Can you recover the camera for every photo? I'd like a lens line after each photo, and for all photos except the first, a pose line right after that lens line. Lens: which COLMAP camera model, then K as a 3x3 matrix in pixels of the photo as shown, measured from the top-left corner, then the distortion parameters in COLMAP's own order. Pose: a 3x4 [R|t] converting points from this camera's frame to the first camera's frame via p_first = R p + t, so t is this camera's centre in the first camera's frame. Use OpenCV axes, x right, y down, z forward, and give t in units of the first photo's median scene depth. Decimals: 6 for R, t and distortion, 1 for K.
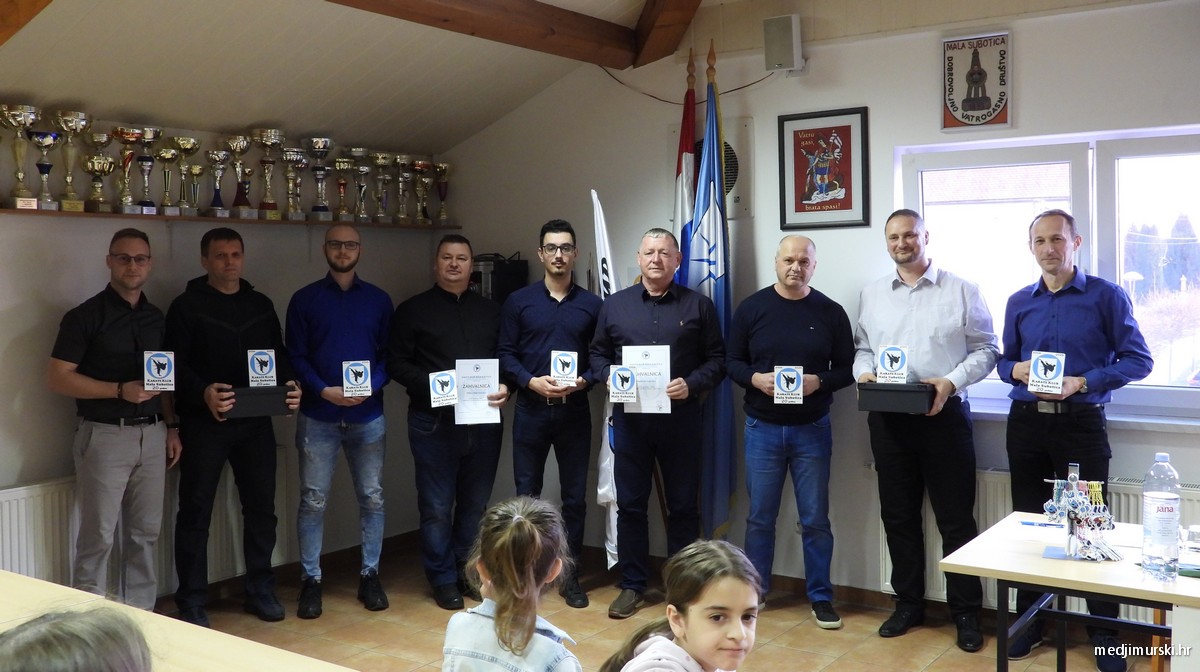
lens RADIAL K [[1136.6, 0, 601.8], [0, 1136.6, 335.2], [0, 0, 1]] dist [-0.007310, 0.000000]
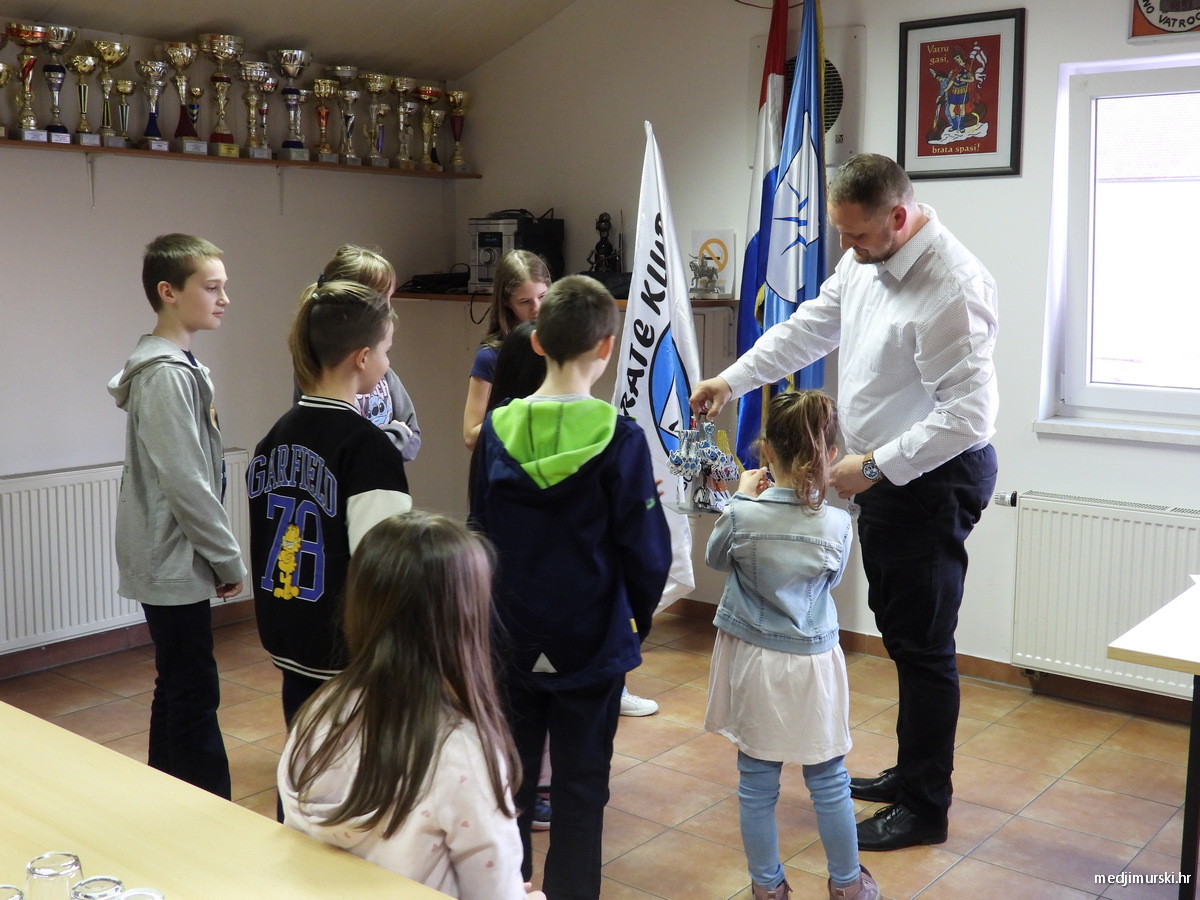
lens RADIAL K [[1323.5, 0, 596.5], [0, 1323.5, 451.7], [0, 0, 1]] dist [-0.008777, 0.000000]
pose [[0.997766, 0.028571, -0.060385, 0.018893], [-0.022903, 0.995445, 0.092545, 0.008840], [0.062754, -0.090955, 0.993876, 0.113537]]
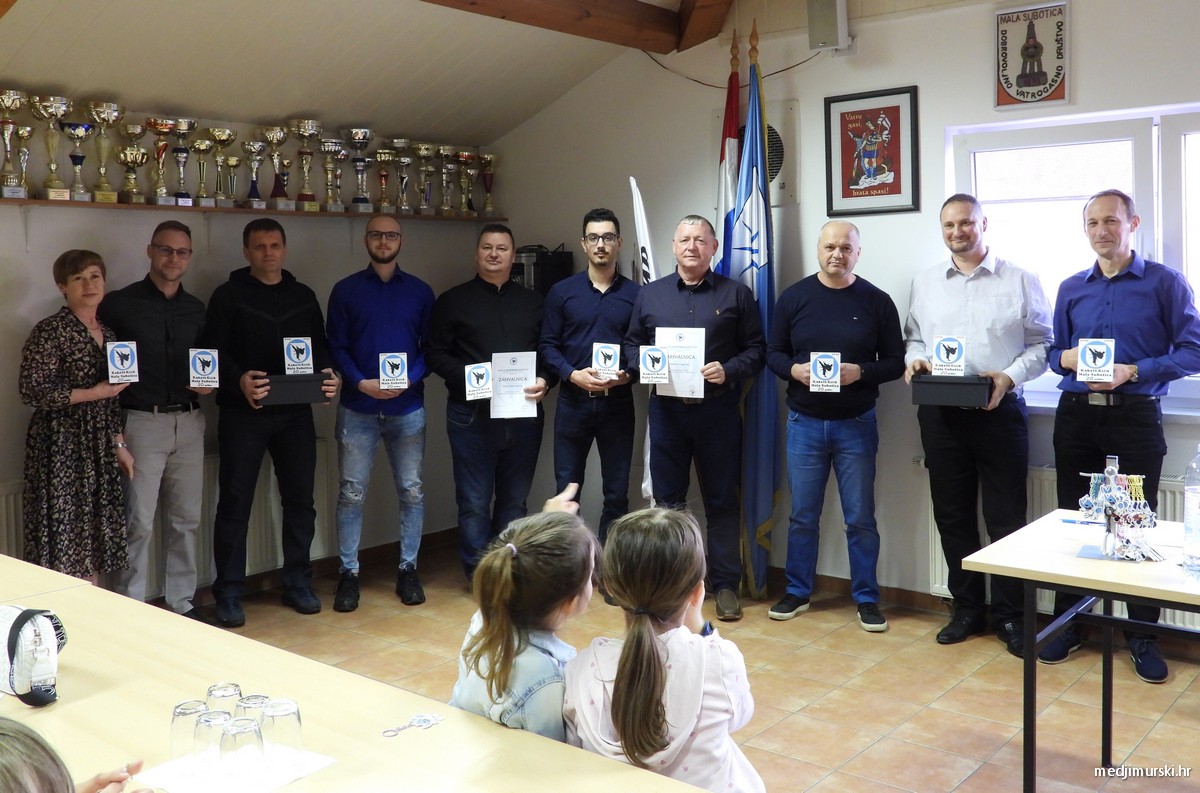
lens RADIAL K [[1140.0, 0, 598.3], [0, 1140.0, 347.2], [0, 0, 1]] dist [-0.004811, 0.000000]
pose [[0.996993, -0.000307, -0.077489, 0.039968], [0.001050, 0.999954, 0.009547, 0.008486], [0.077482, -0.009599, 0.996948, 0.023766]]
